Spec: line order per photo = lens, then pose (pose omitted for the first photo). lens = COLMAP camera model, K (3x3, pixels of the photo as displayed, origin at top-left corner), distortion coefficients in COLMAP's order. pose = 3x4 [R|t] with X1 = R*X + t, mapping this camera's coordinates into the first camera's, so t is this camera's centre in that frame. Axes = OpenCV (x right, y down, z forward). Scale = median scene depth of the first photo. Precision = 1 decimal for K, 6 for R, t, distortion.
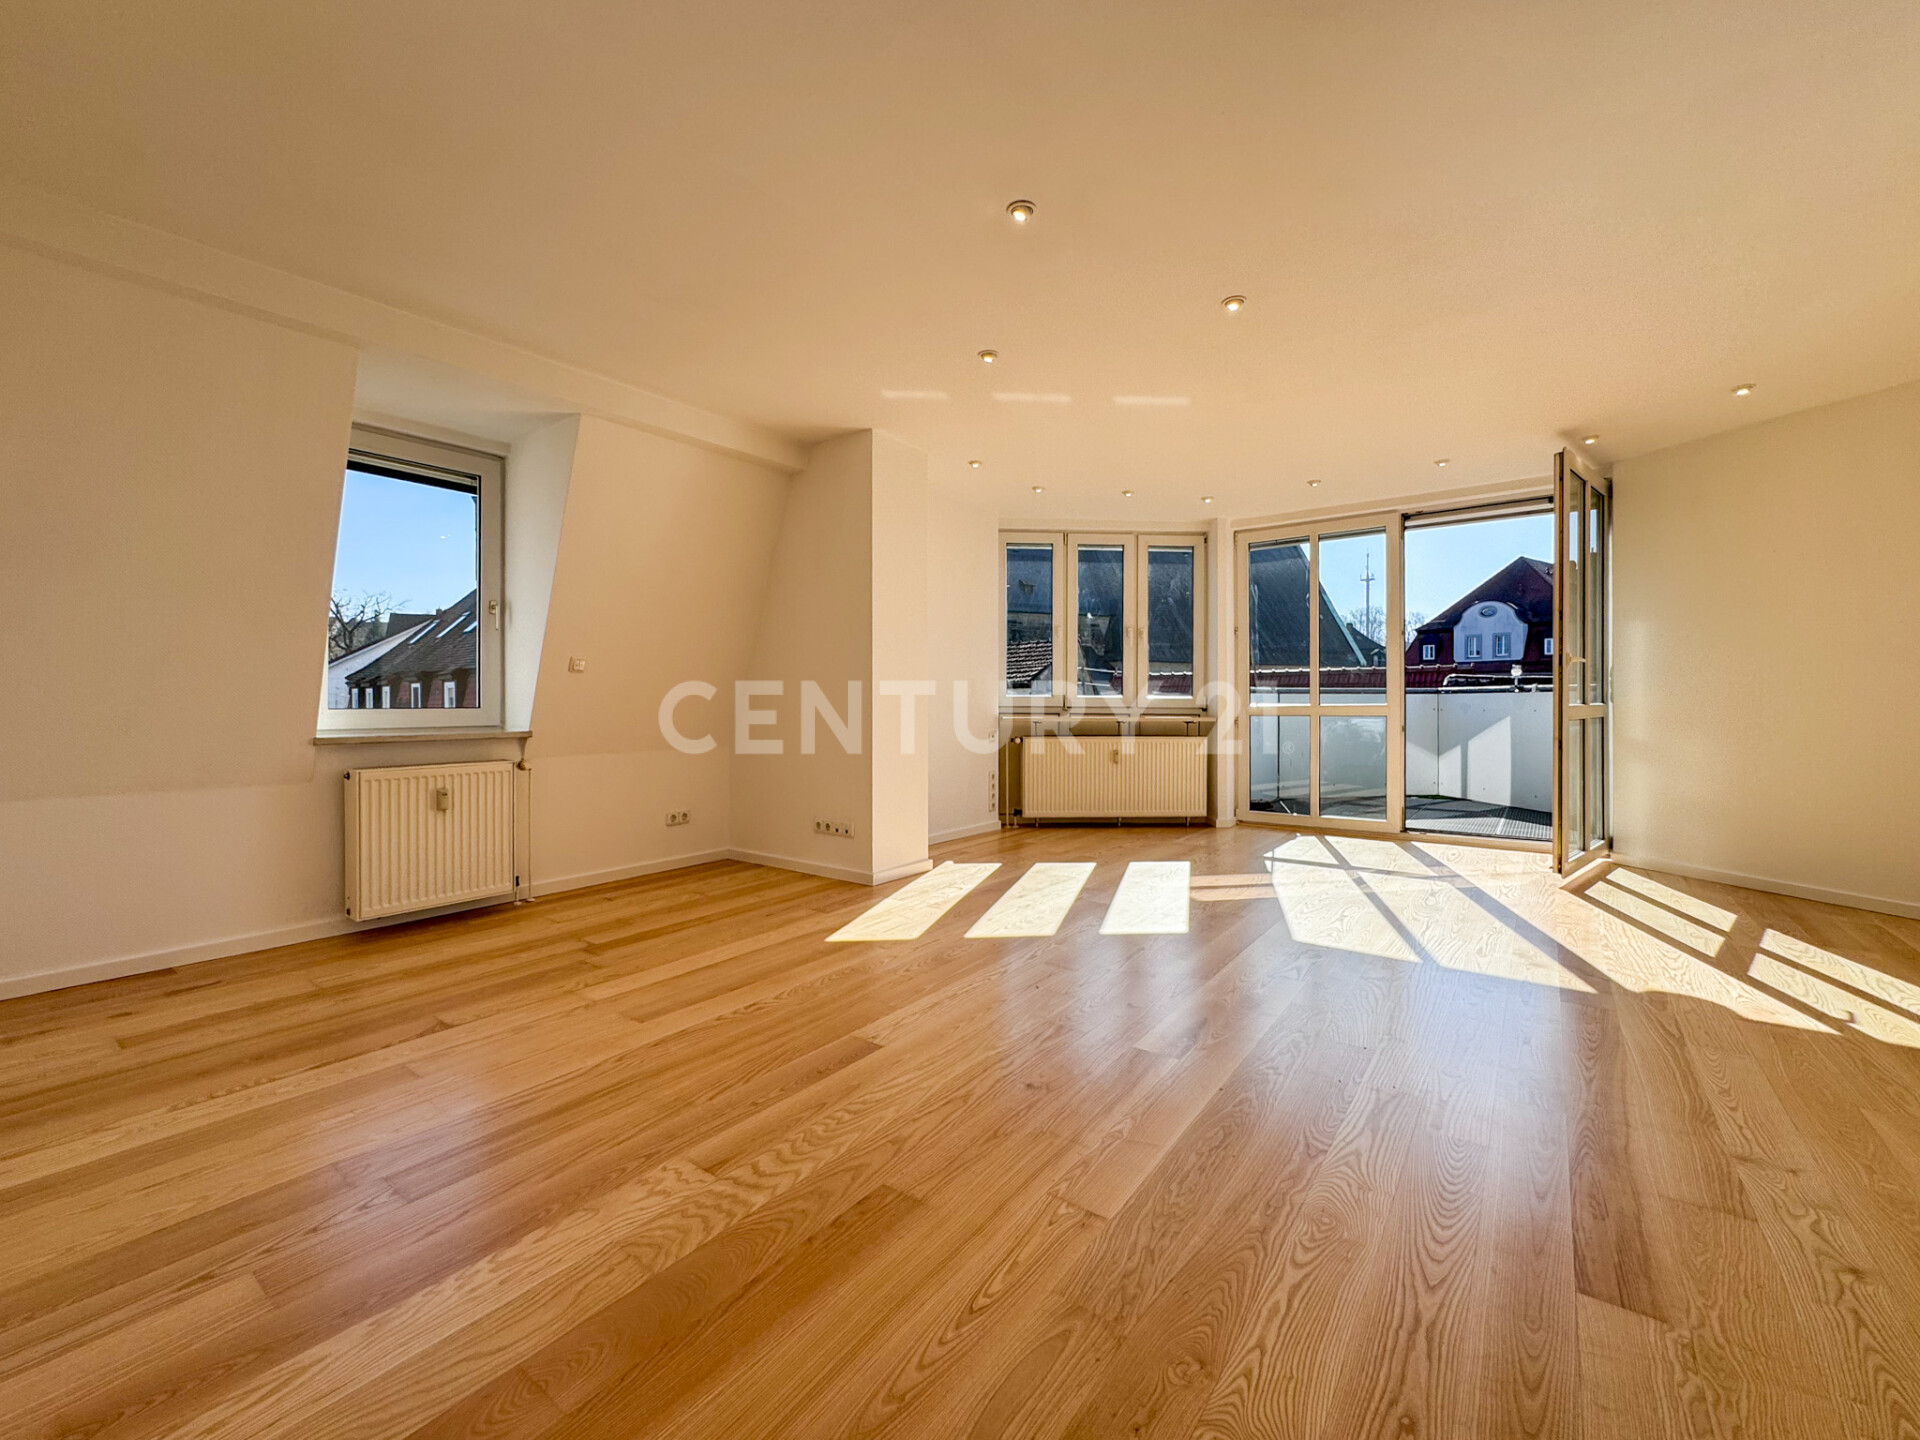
lens RADIAL K [[783.9, 0, 960.0], [0, 783.9, 720.0], [0, 0, 1]] dist [-0.002471, -0.000080]
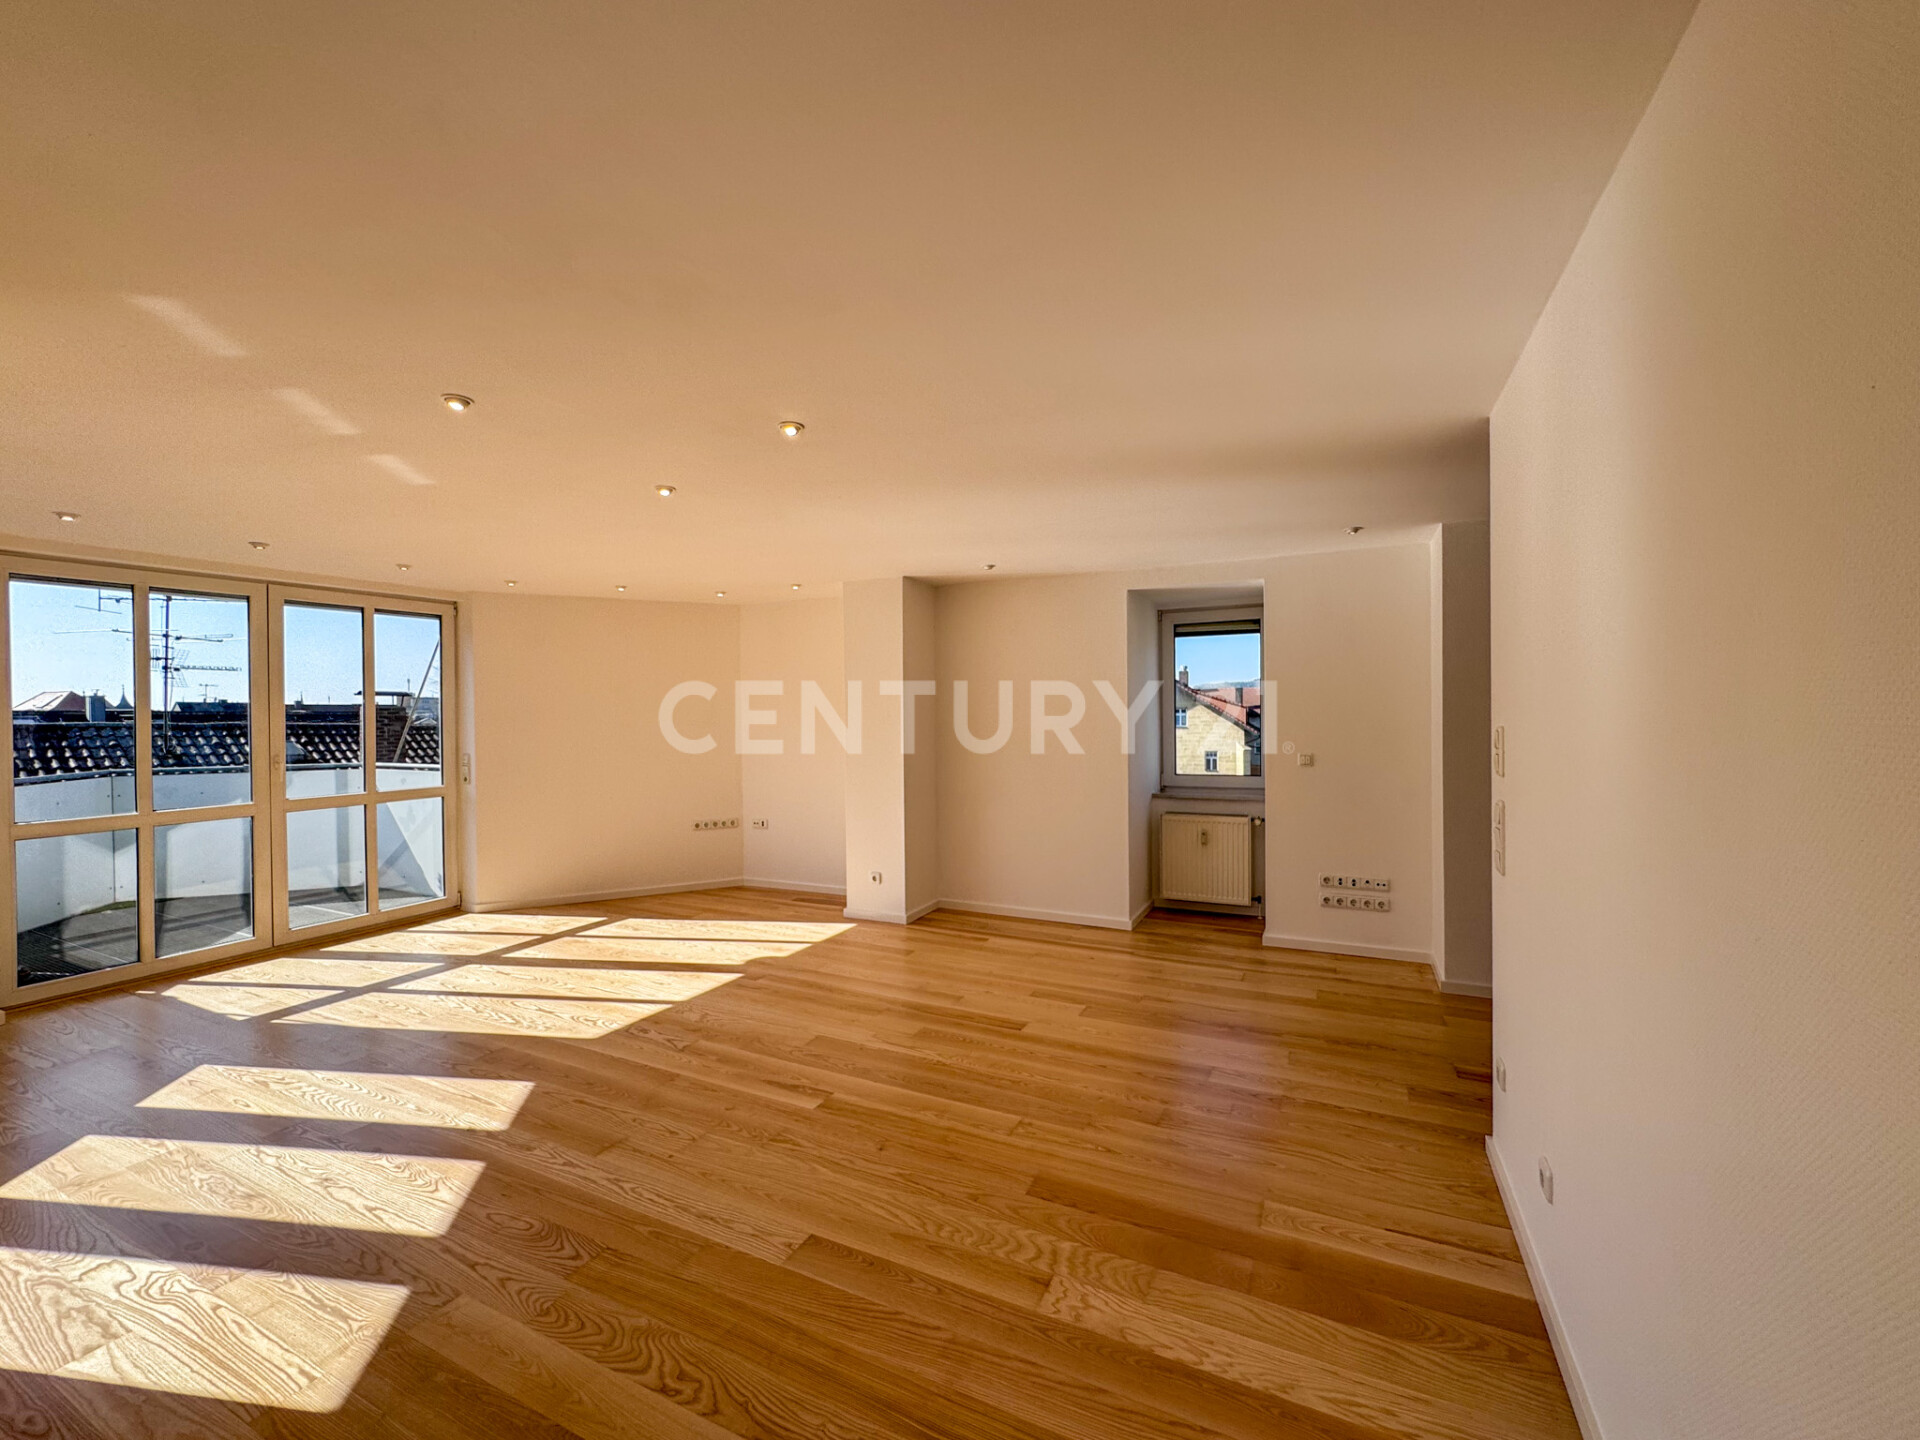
lens RADIAL K [[774.8, 0, 960.0], [0, 774.8, 720.0], [0, 0, 1]] dist [0.001554, 0.000271]
pose [[-0.176552, 0.001288, 0.984290, -1.221685], [0.033153, 0.999440, 0.004639, -0.254191], [-0.983733, 0.033451, -0.176496, 1.085622]]
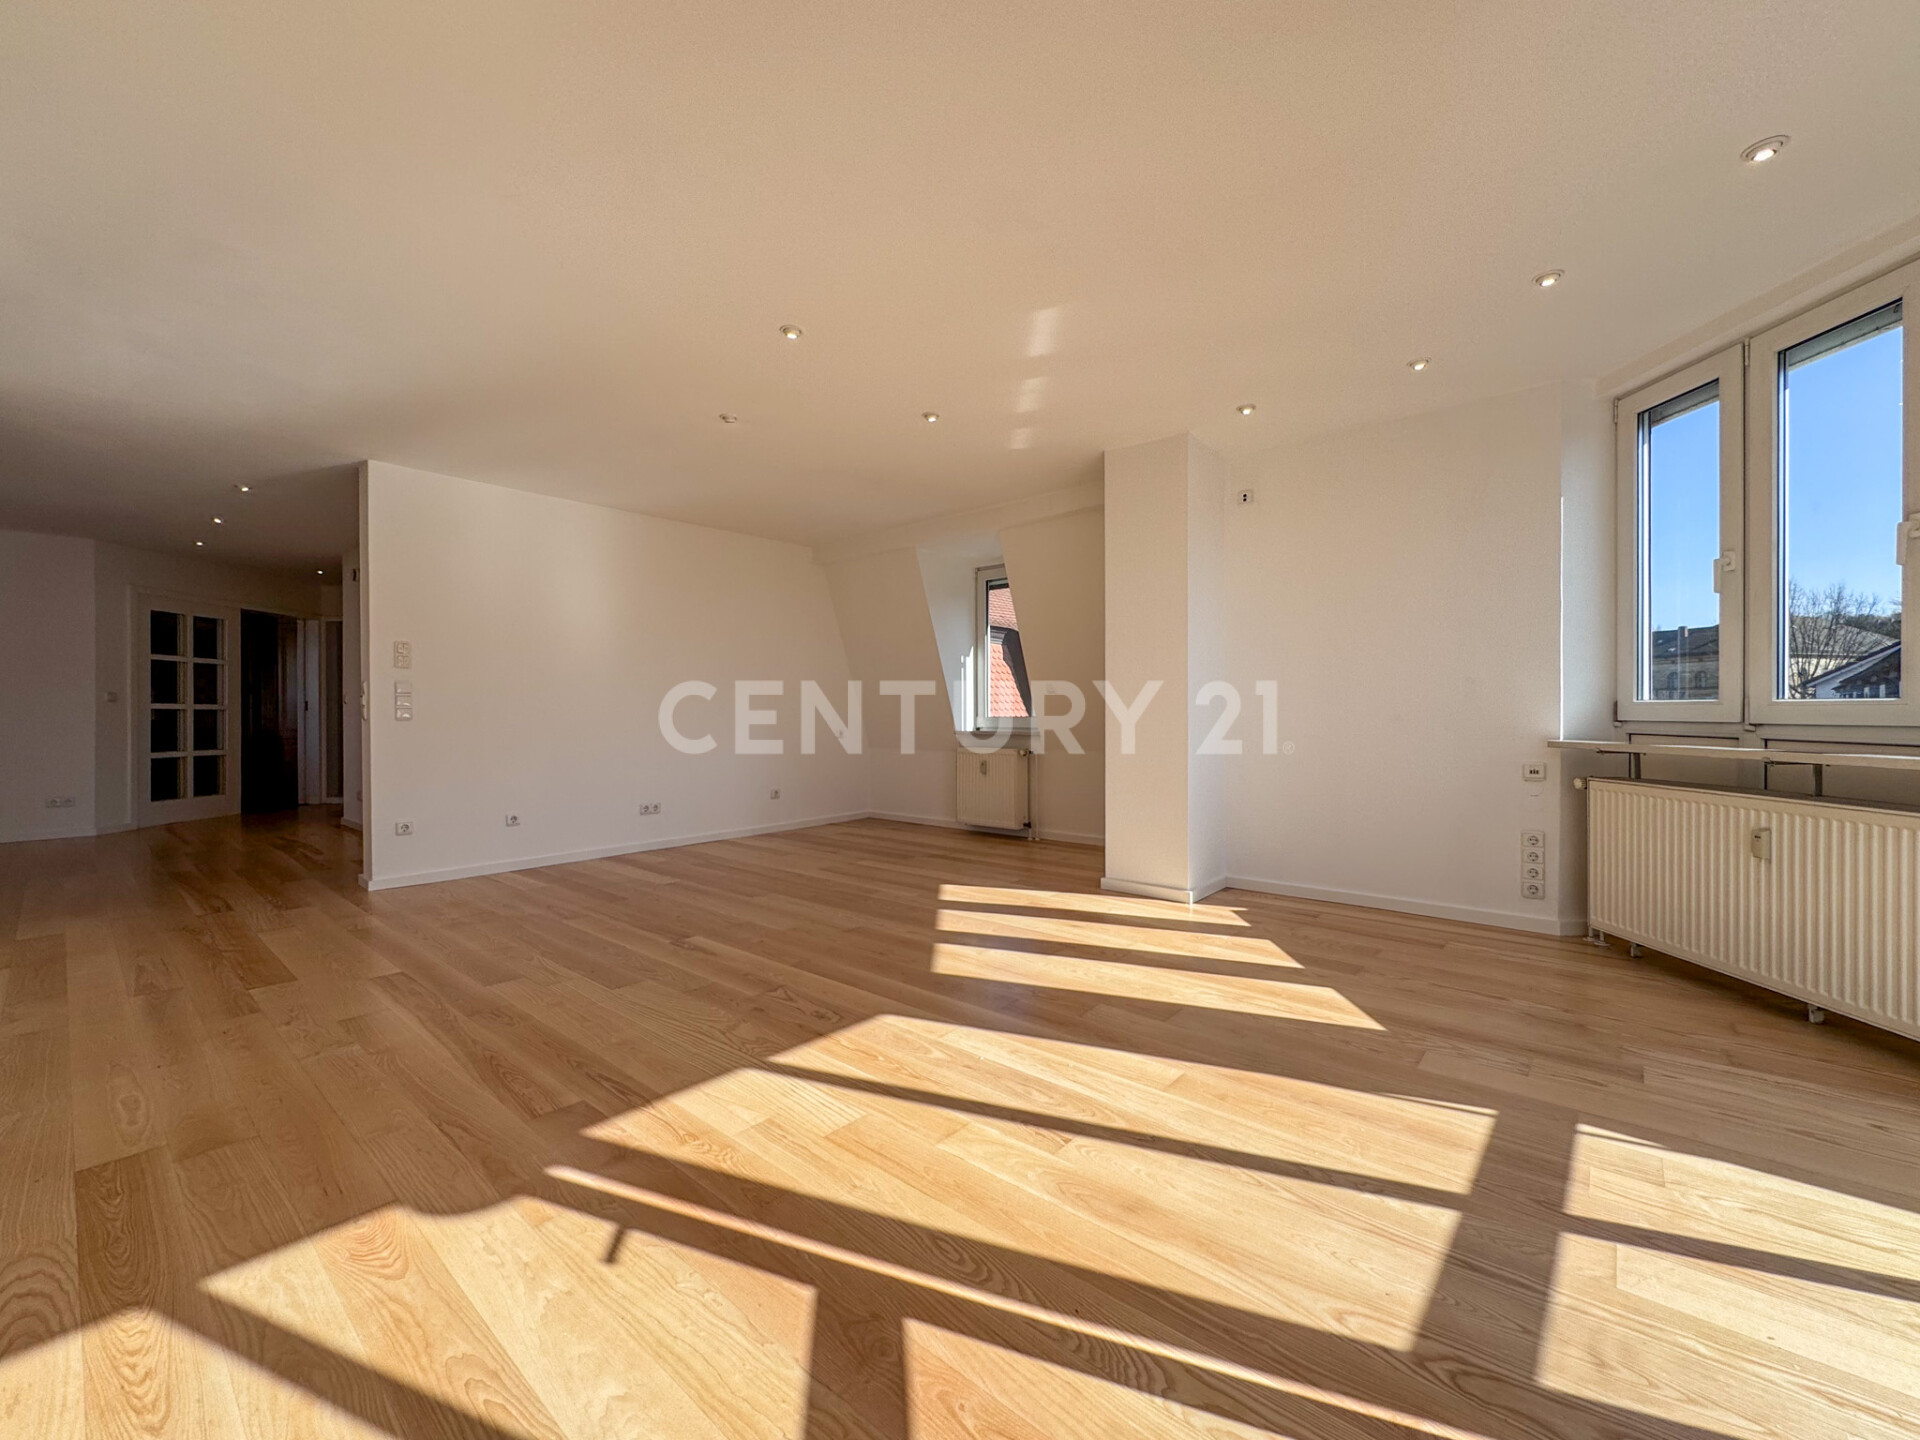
lens RADIAL K [[783.9, 0, 960.0], [0, 783.9, 720.0], [0, 0, 1]] dist [-0.002471, -0.000080]
pose [[-0.071617, 0.011296, -0.997368, 1.942896], [-0.021921, 0.999677, 0.012896, -0.046258], [0.997191, 0.022787, -0.071346, 1.824560]]
